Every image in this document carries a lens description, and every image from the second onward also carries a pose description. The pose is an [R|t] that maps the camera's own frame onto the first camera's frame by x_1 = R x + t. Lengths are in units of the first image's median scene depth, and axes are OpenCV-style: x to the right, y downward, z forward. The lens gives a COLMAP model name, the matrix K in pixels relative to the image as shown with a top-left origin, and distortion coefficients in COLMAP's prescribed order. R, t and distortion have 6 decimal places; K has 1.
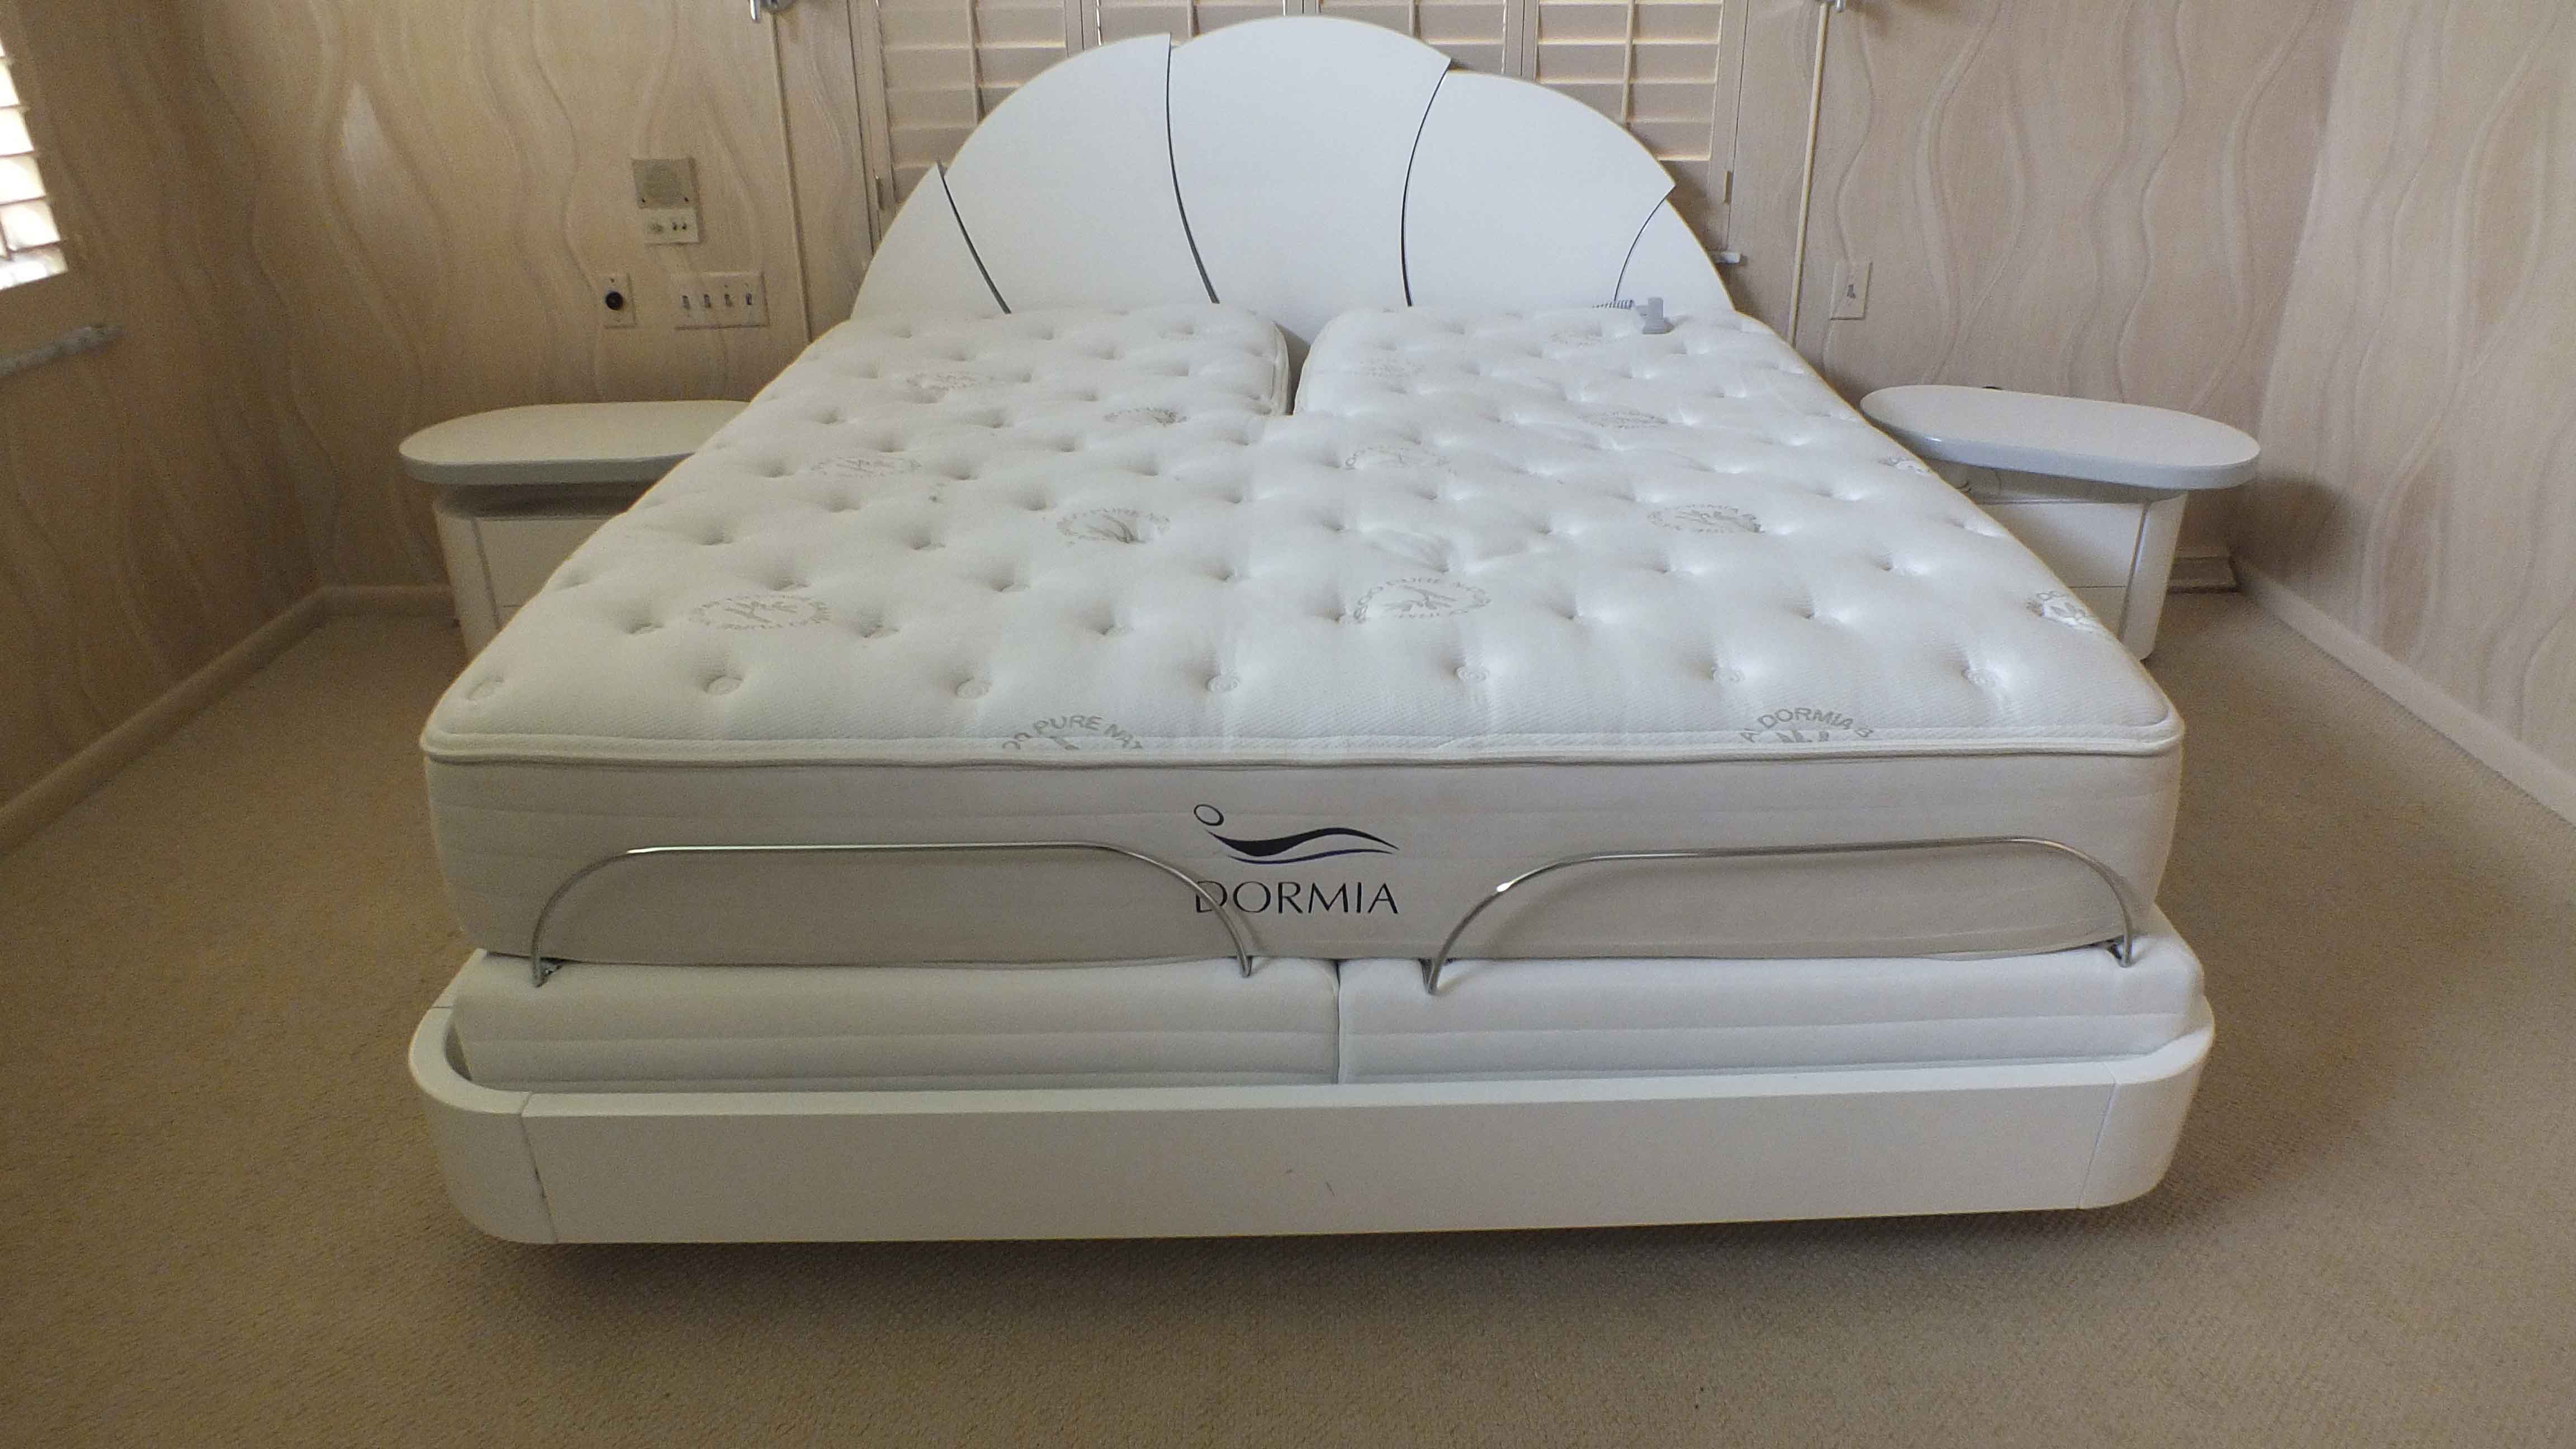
lens RADIAL K [[1682.1, 0, 1293.3], [0, 1682.1, 763.2], [0, 0, 1]] dist [-0.064786, 0.010052]
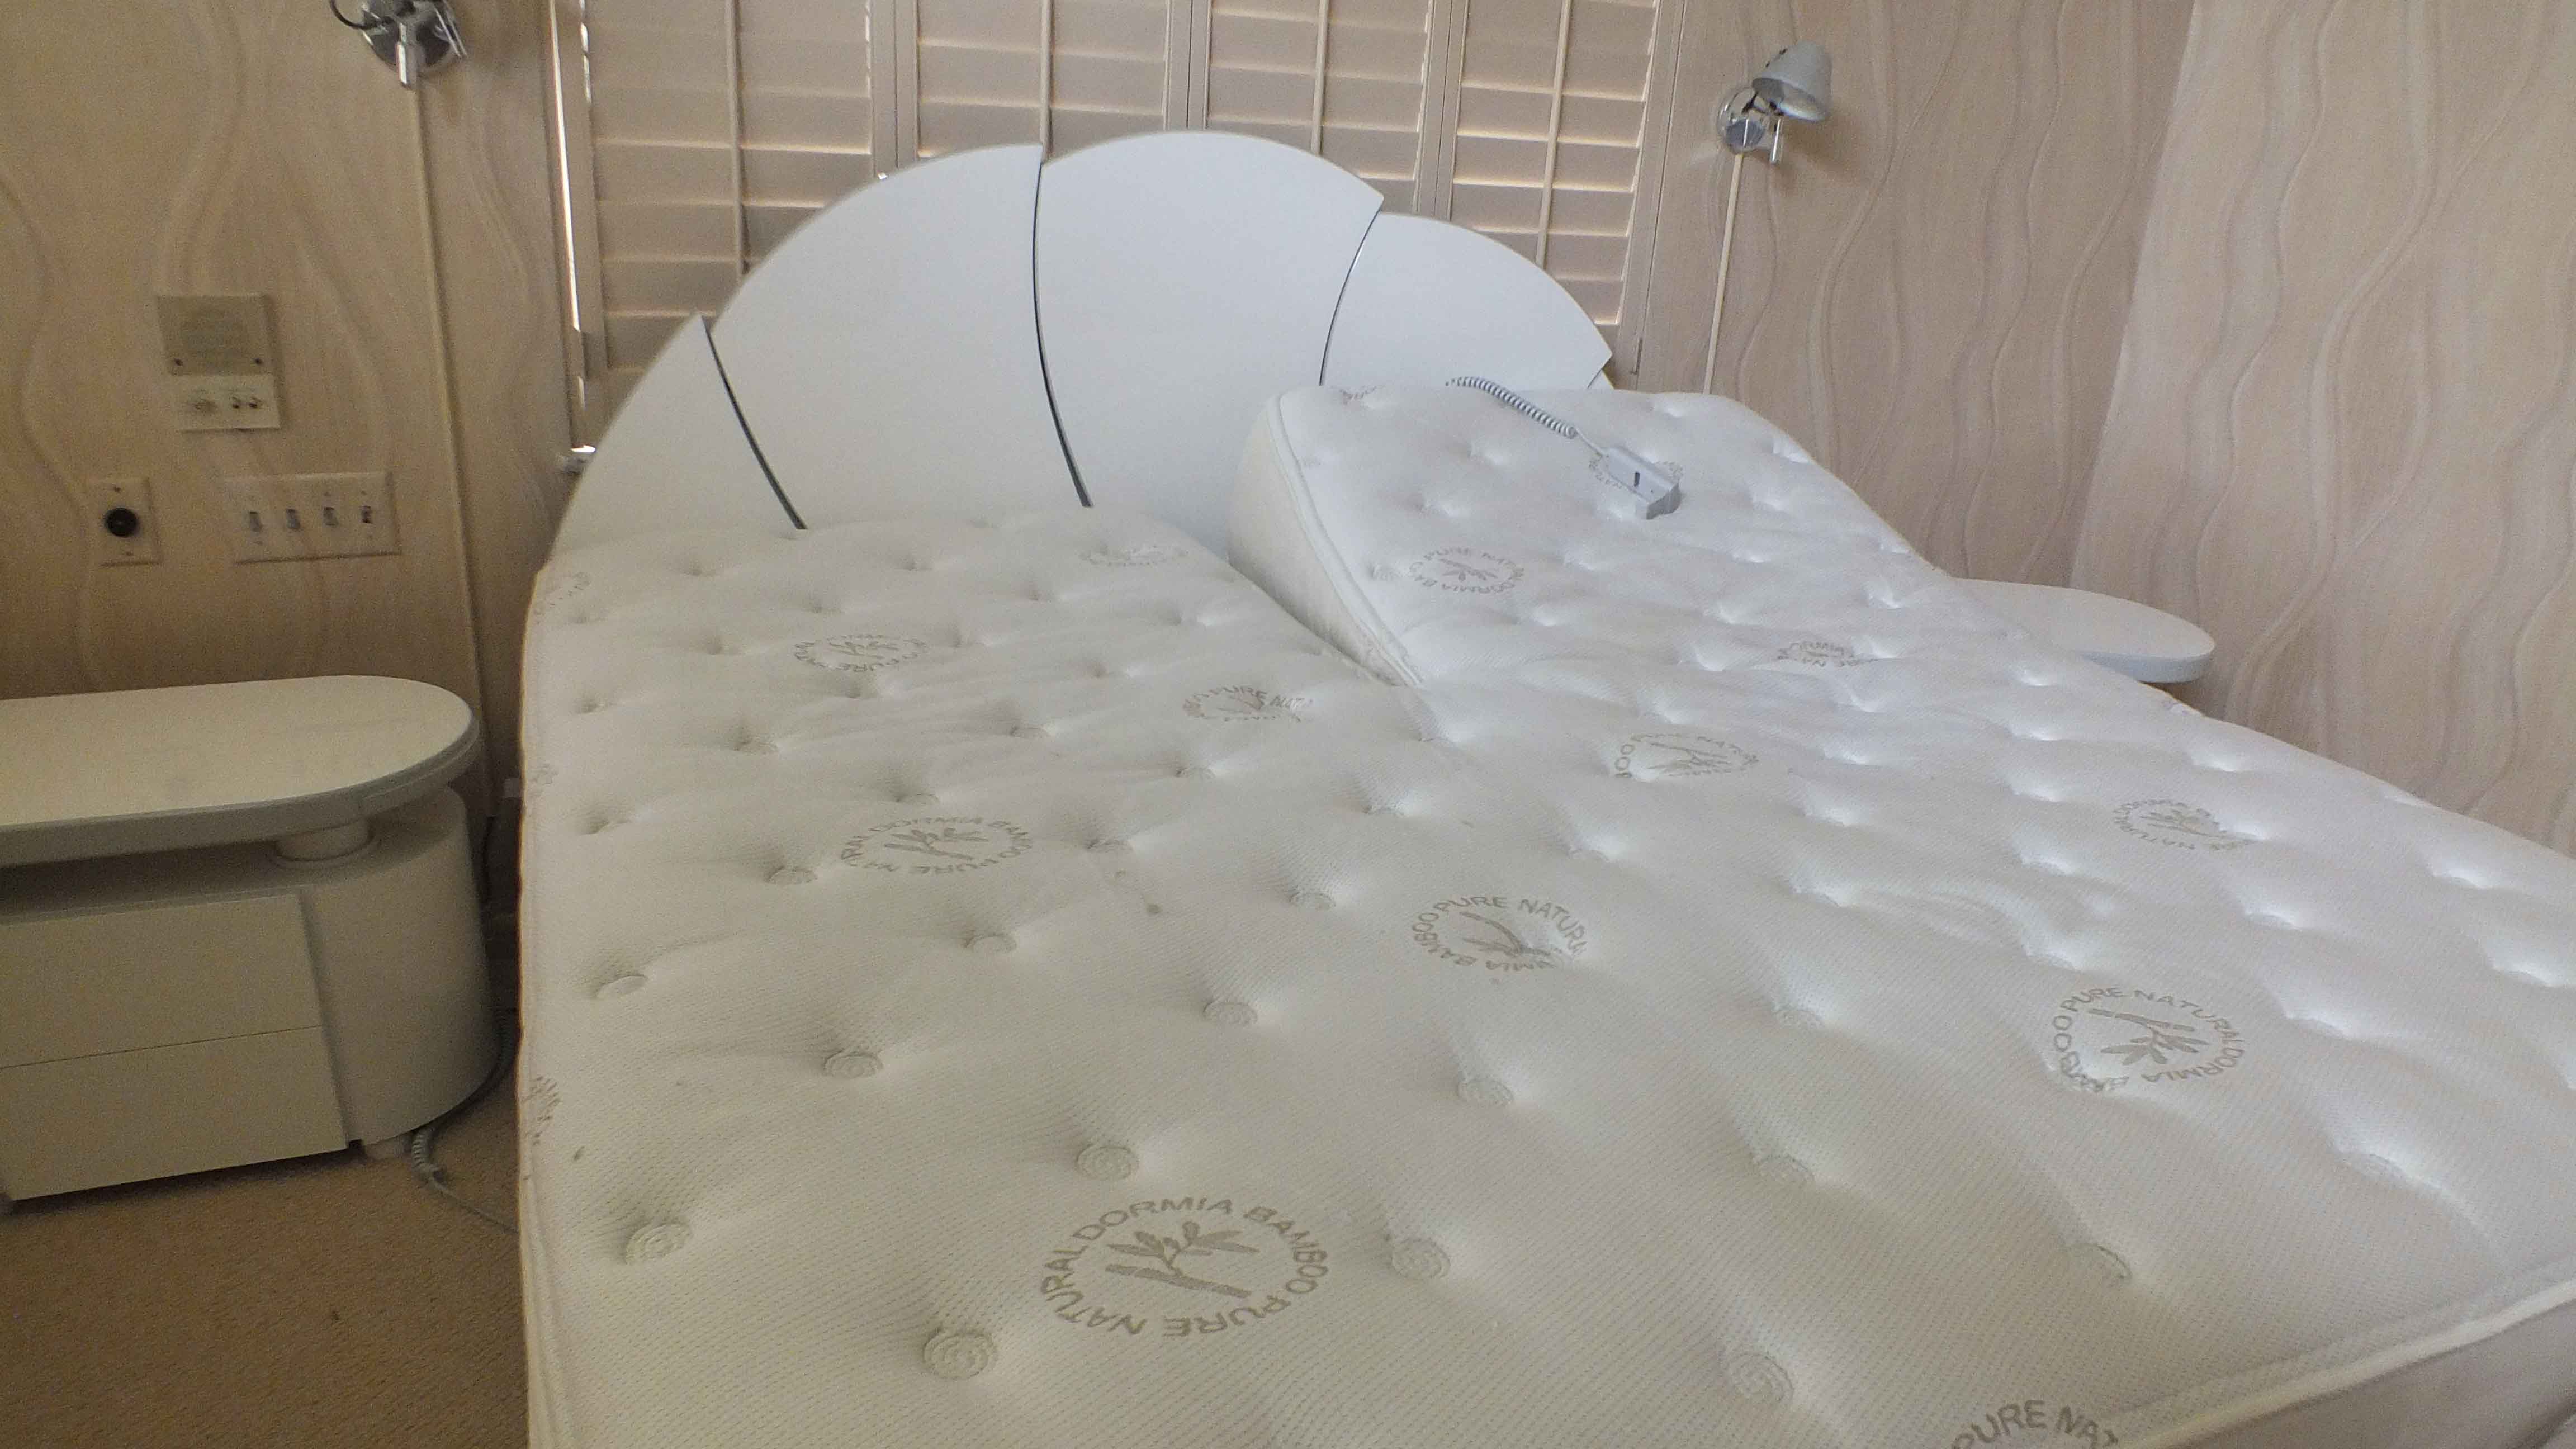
lens RADIAL K [[1682.1, 0, 1318.6], [0, 1682.1, 771.3], [0, 0, 1]] dist [-0.064786, 0.010052]
pose [[0.912710, -0.086395, 0.399370, -0.264098], [0.112406, 0.992769, -0.042126, -0.117662], [-0.392843, 0.083340, 0.915821, 0.296187]]
